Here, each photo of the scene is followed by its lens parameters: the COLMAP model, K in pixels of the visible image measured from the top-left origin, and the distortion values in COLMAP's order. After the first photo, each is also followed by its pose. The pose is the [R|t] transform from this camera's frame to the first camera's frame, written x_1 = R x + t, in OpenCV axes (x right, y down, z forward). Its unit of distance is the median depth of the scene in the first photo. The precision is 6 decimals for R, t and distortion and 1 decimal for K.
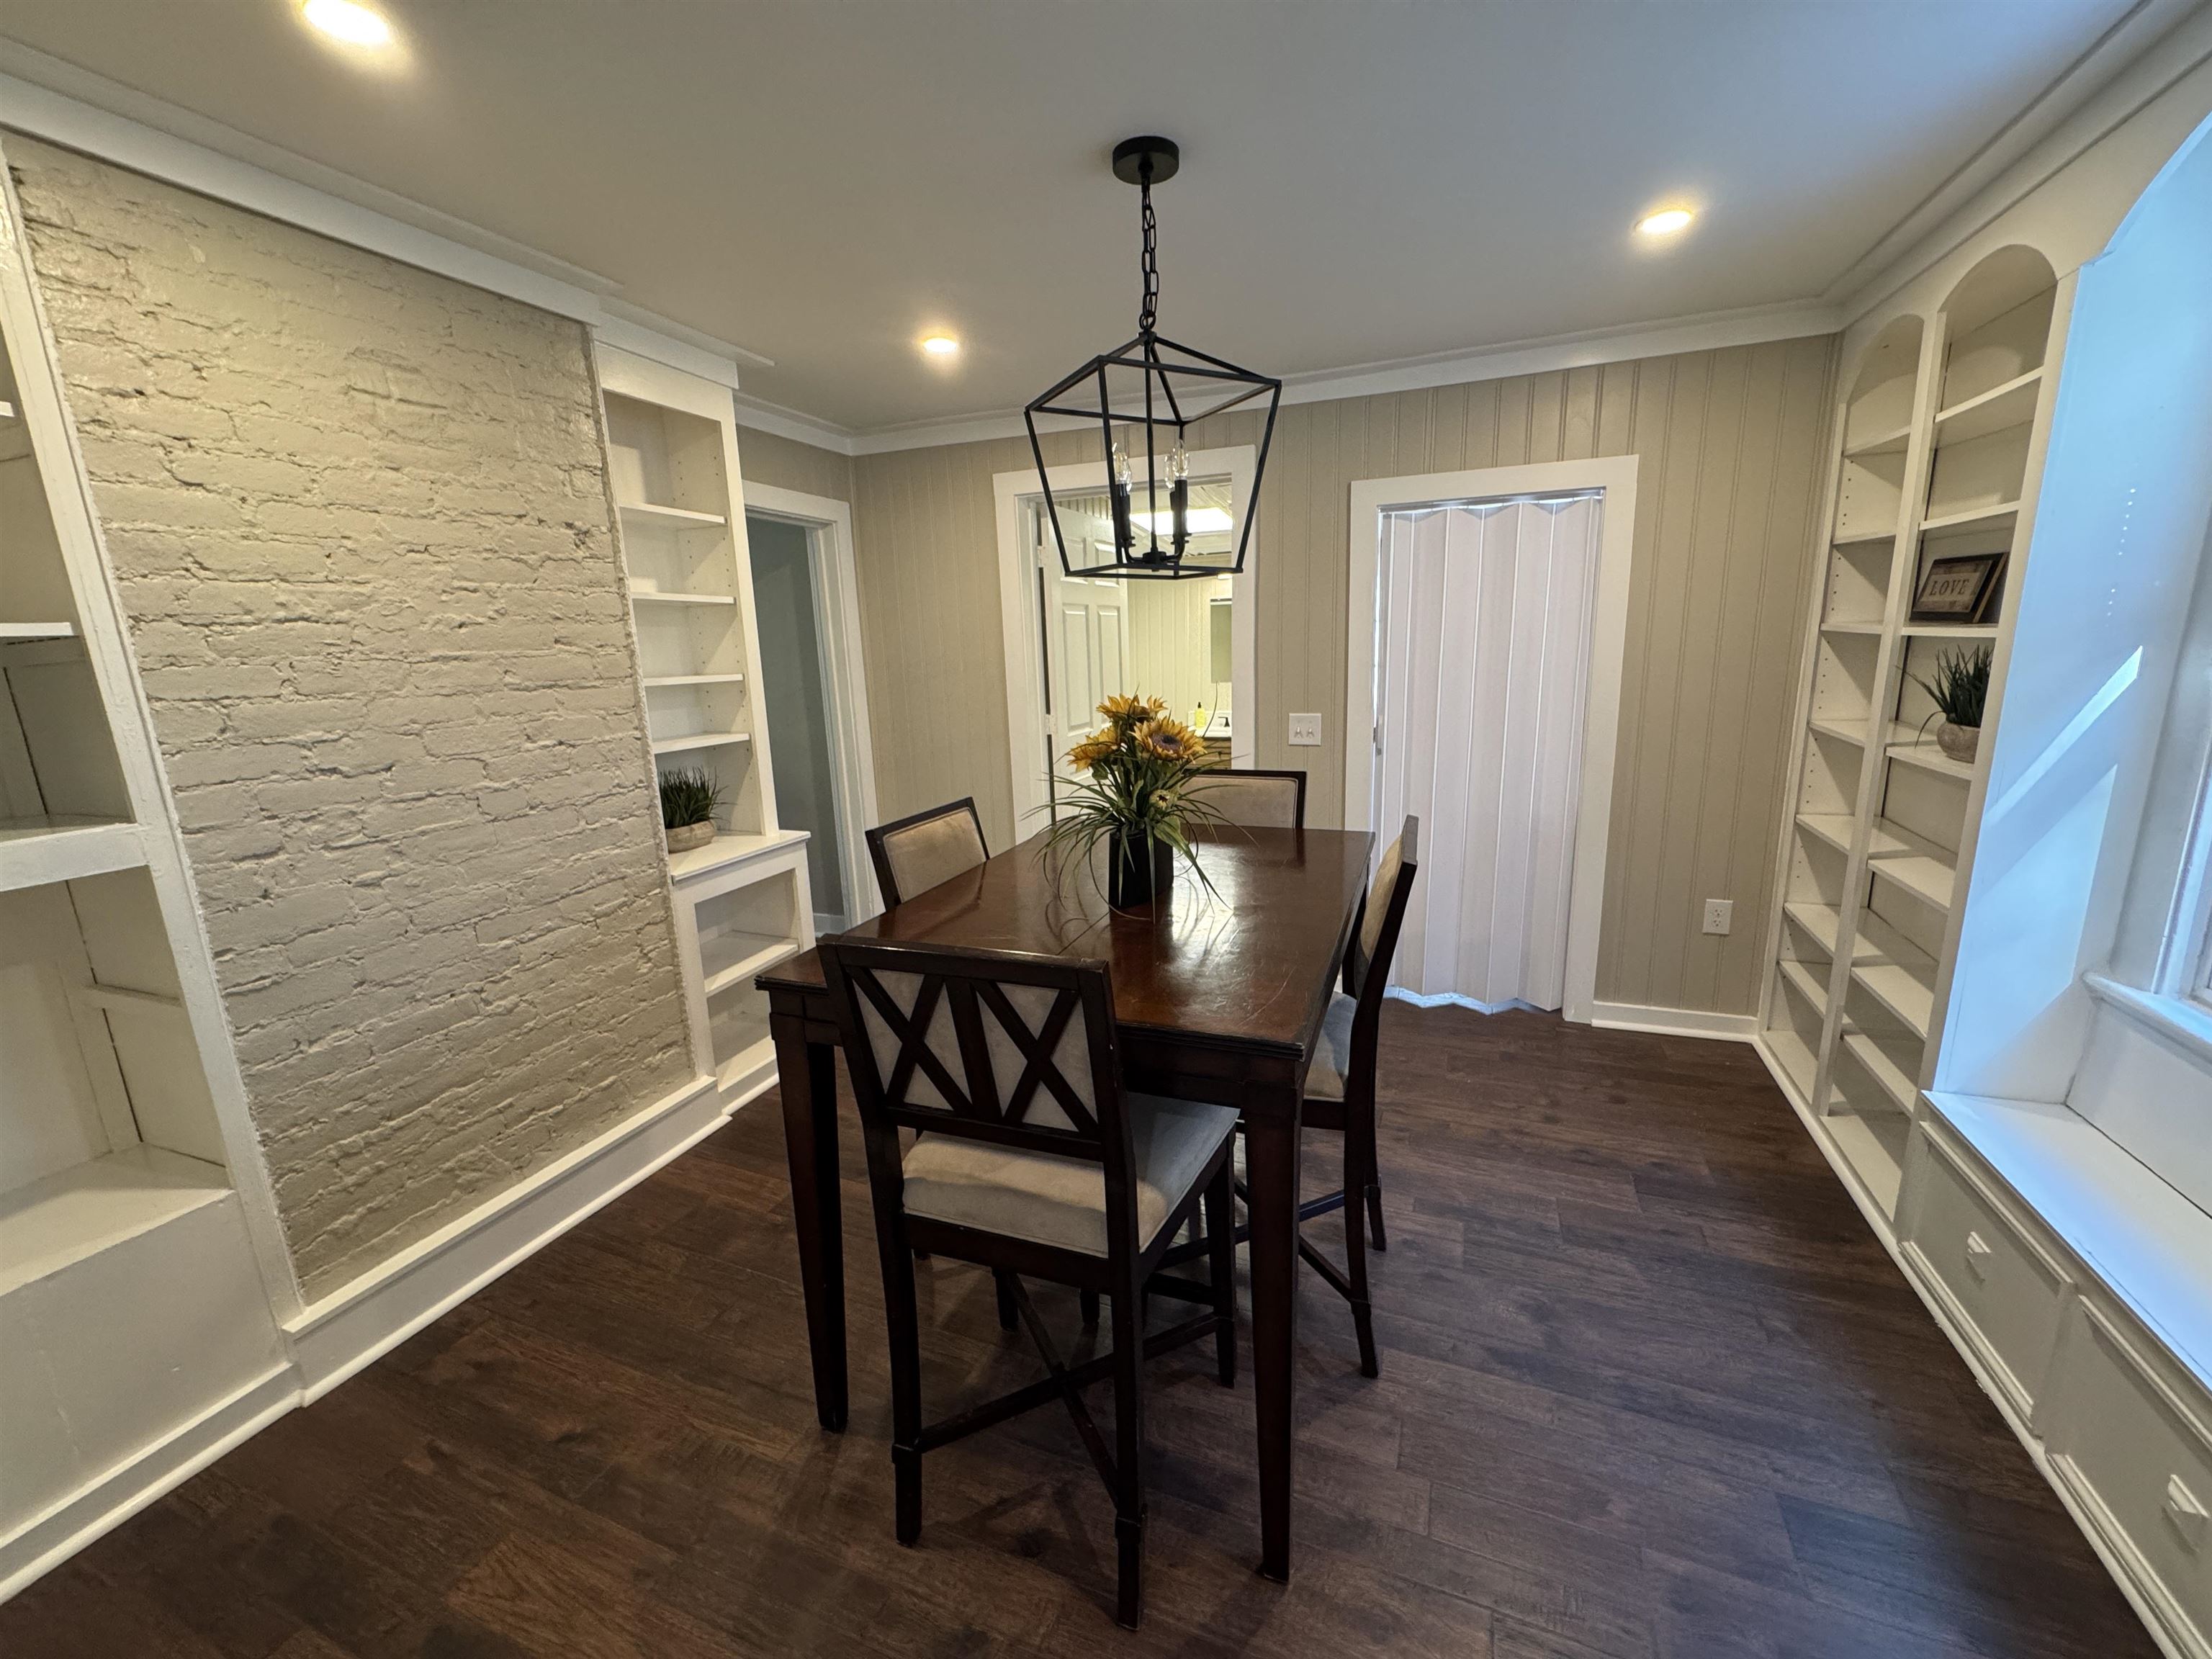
lens RADIAL K [[881.1, 0, 1106.0], [0, 881.1, 829.5], [0, 0, 1]] dist [-0.003627, 0.000010]
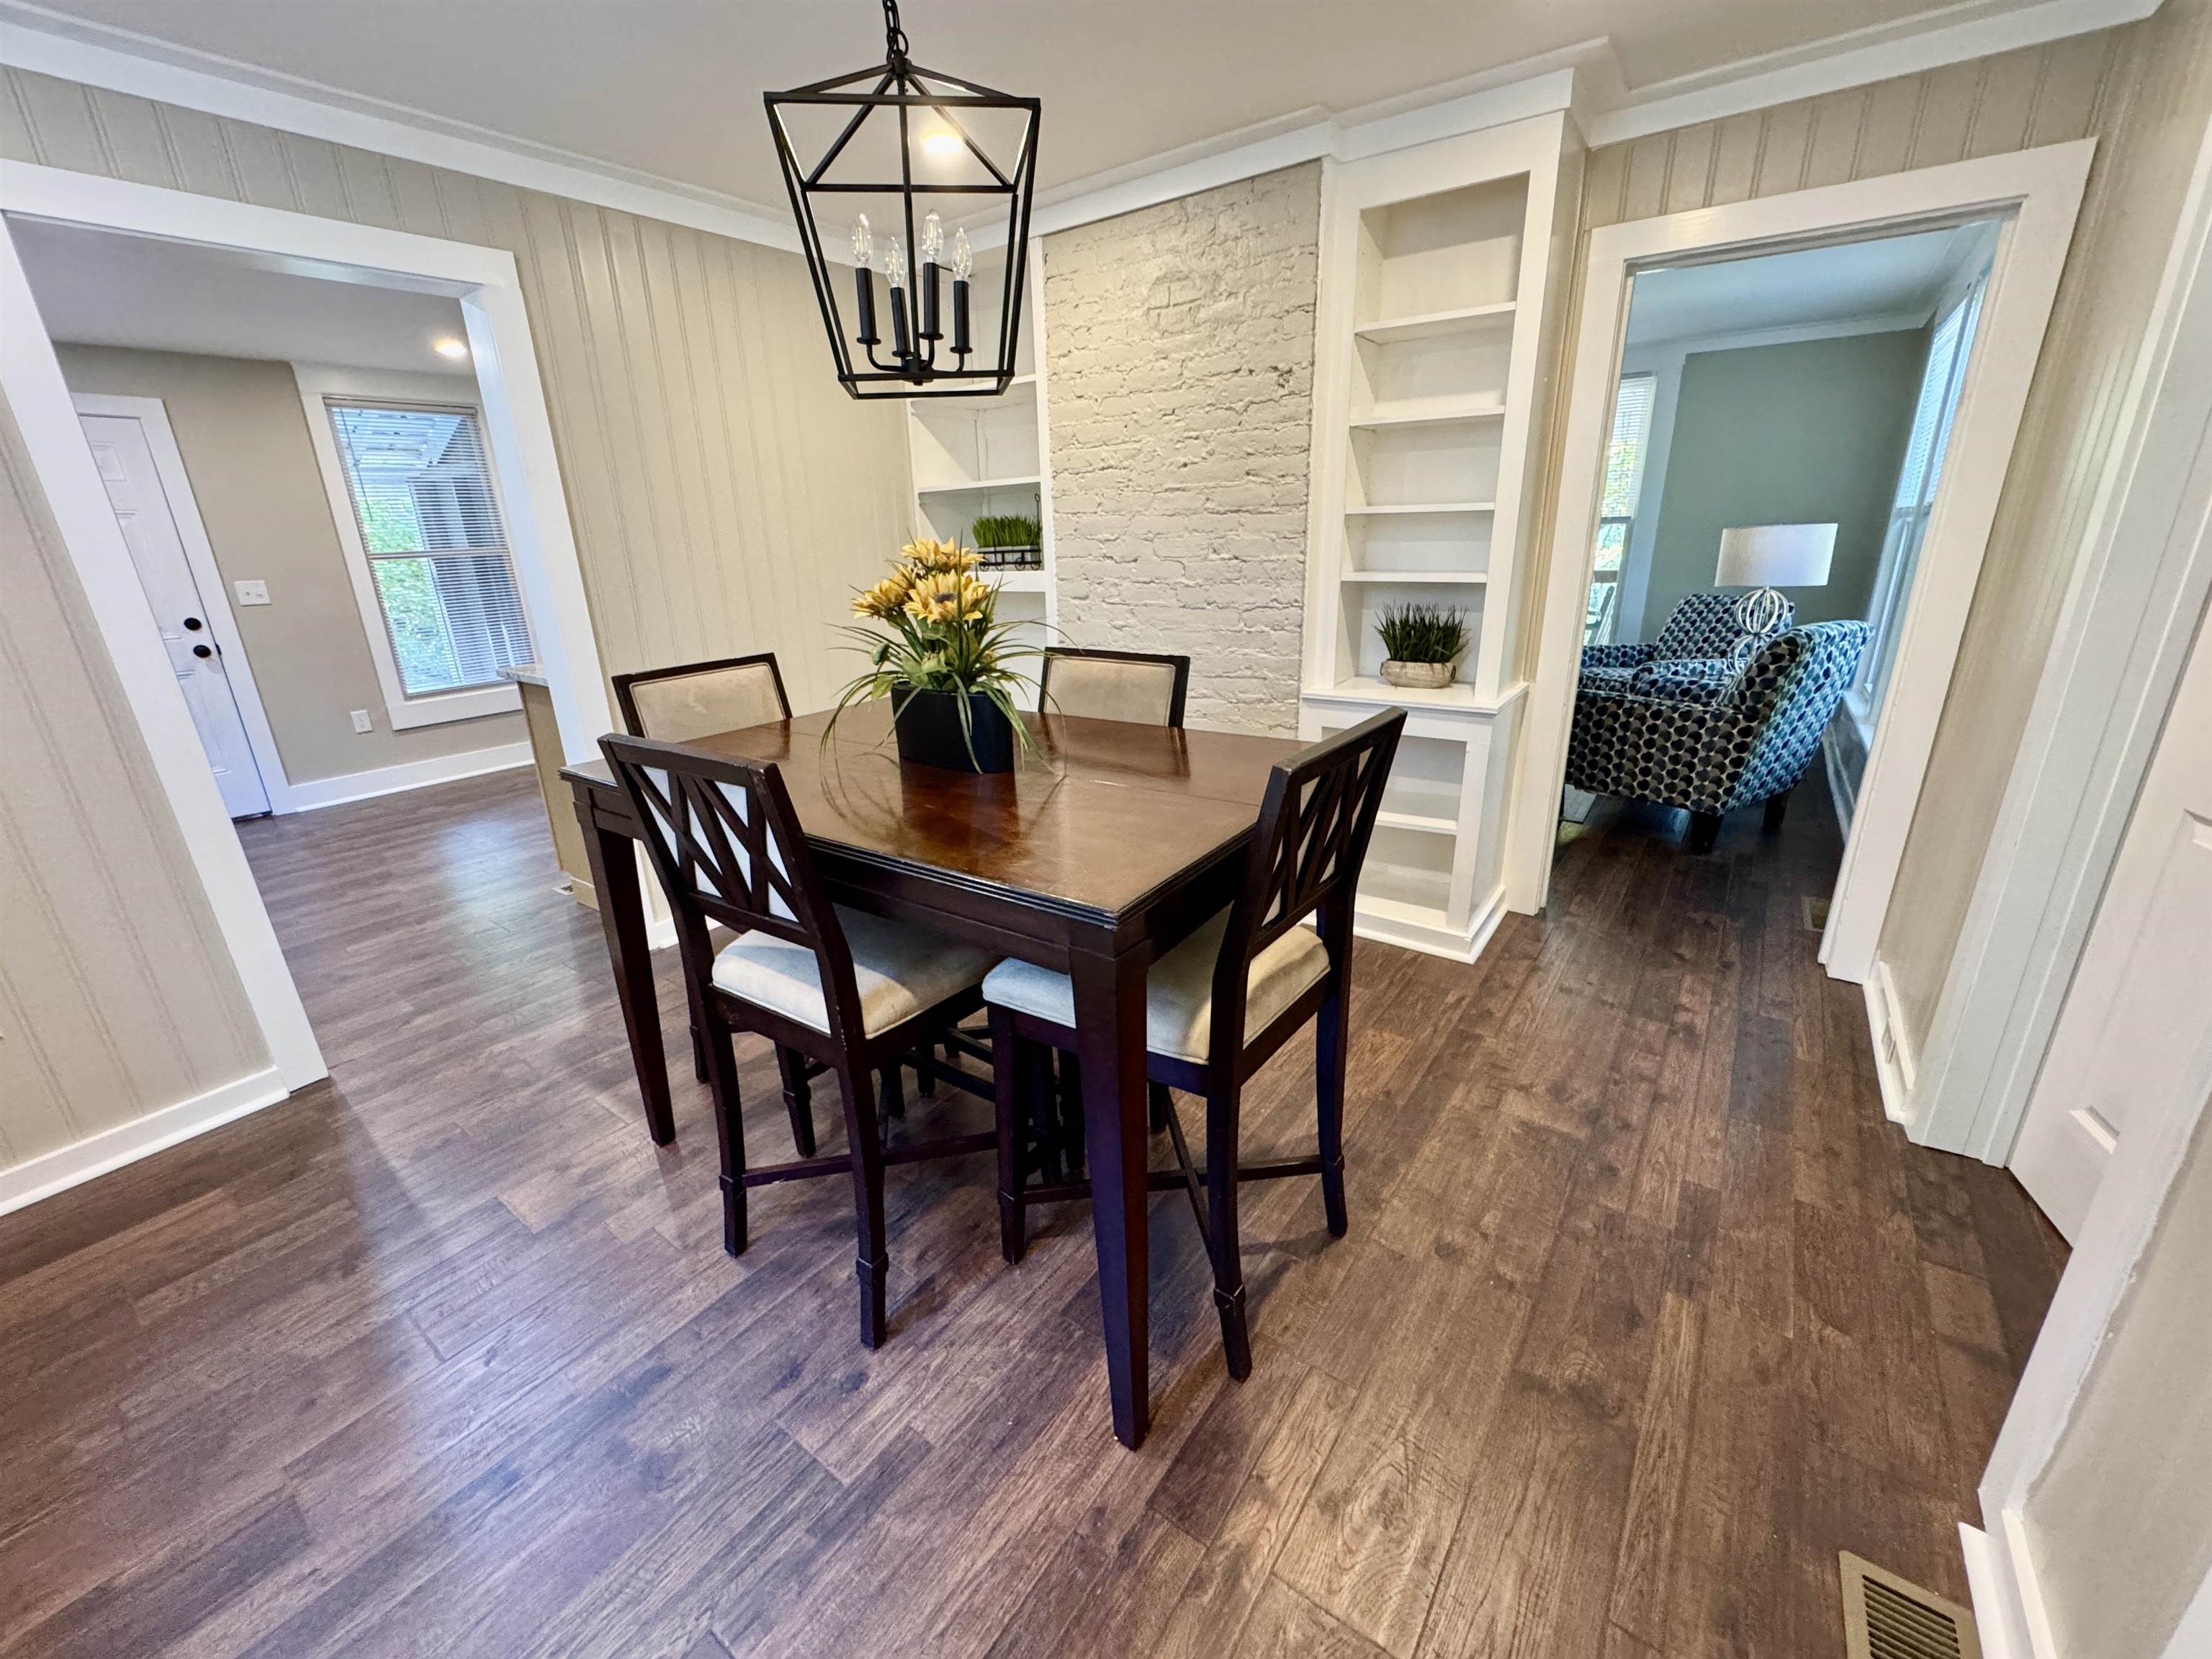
lens RADIAL K [[885.7, 0, 1106.0], [0, 885.7, 829.5], [0, 0, 1]] dist [-0.003263, -0.000555]
pose [[-0.240011, 0.348755, -0.905961, 0.796022], [-0.166019, 0.904745, 0.392269, -0.233359], [0.956469, 0.244555, -0.159248, 1.221077]]
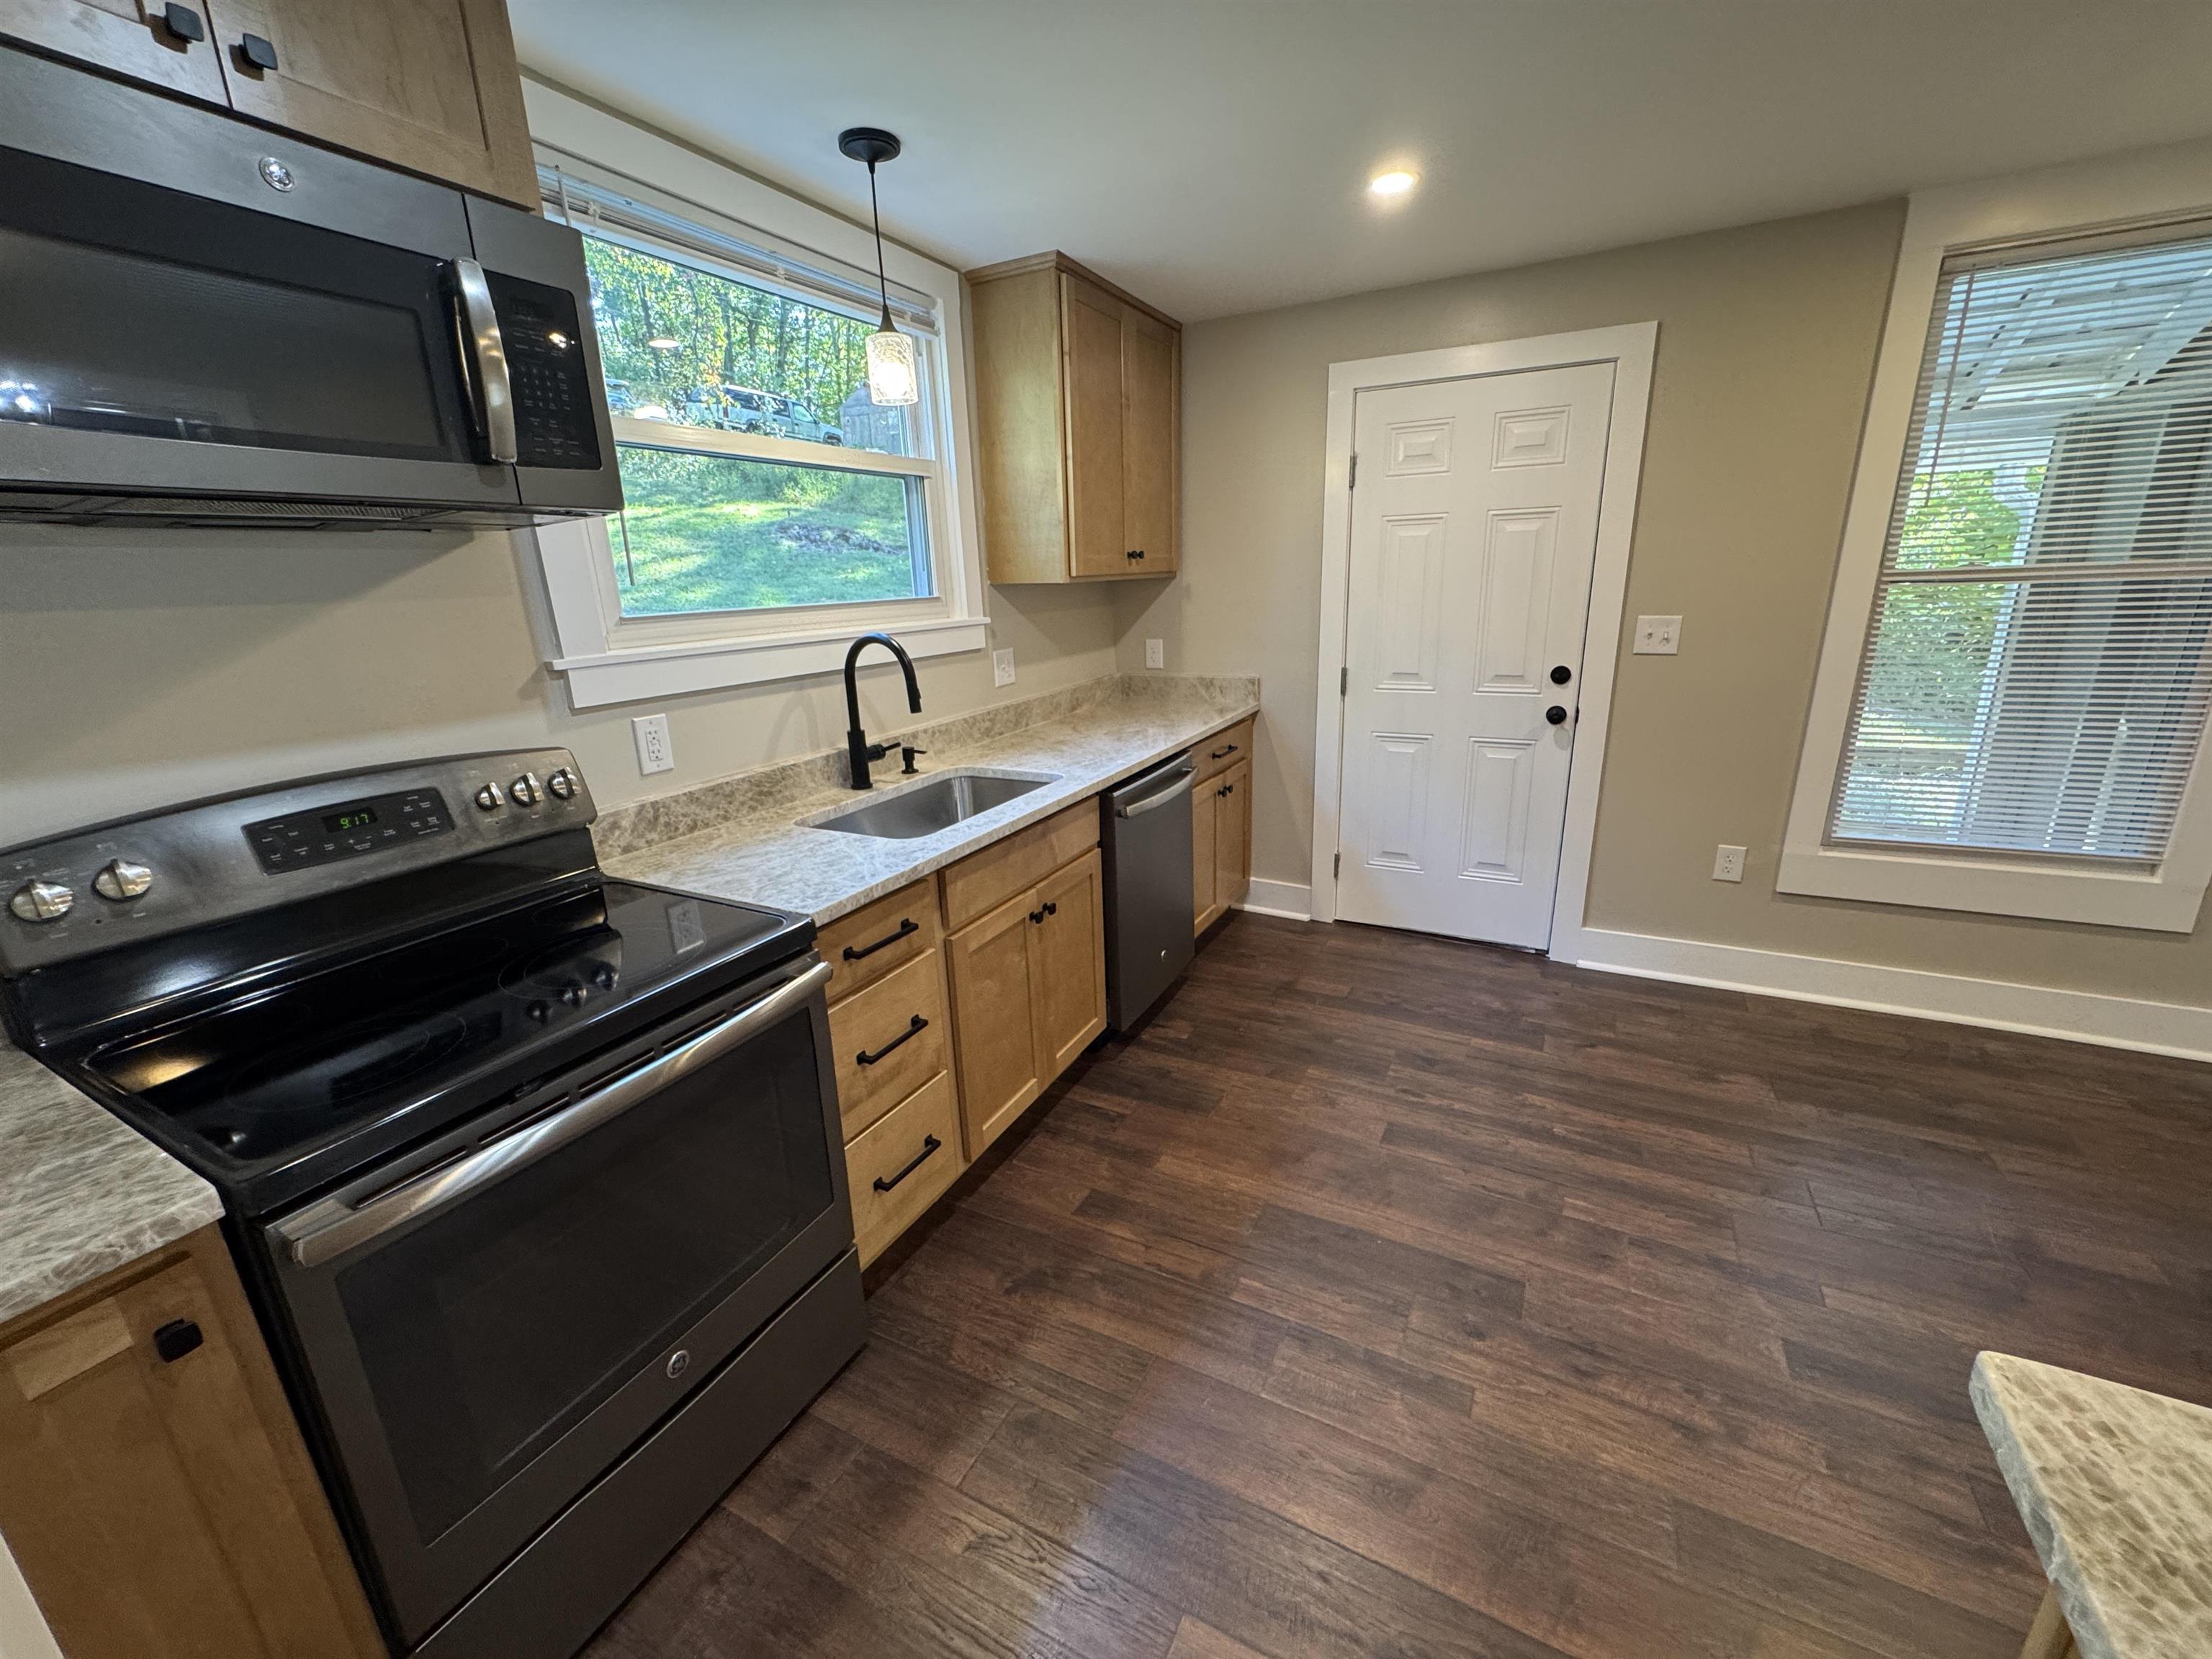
lens RADIAL K [[881.1, 0, 1106.0], [0, 881.1, 829.5], [0, 0, 1]] dist [-0.003627, 0.000010]
pose [[-0.991996, 0.040825, 0.119486, -0.234099], [0.092541, 0.878863, 0.468012, 0.010658], [-0.085905, 0.475324, -0.875607, 0.048151]]
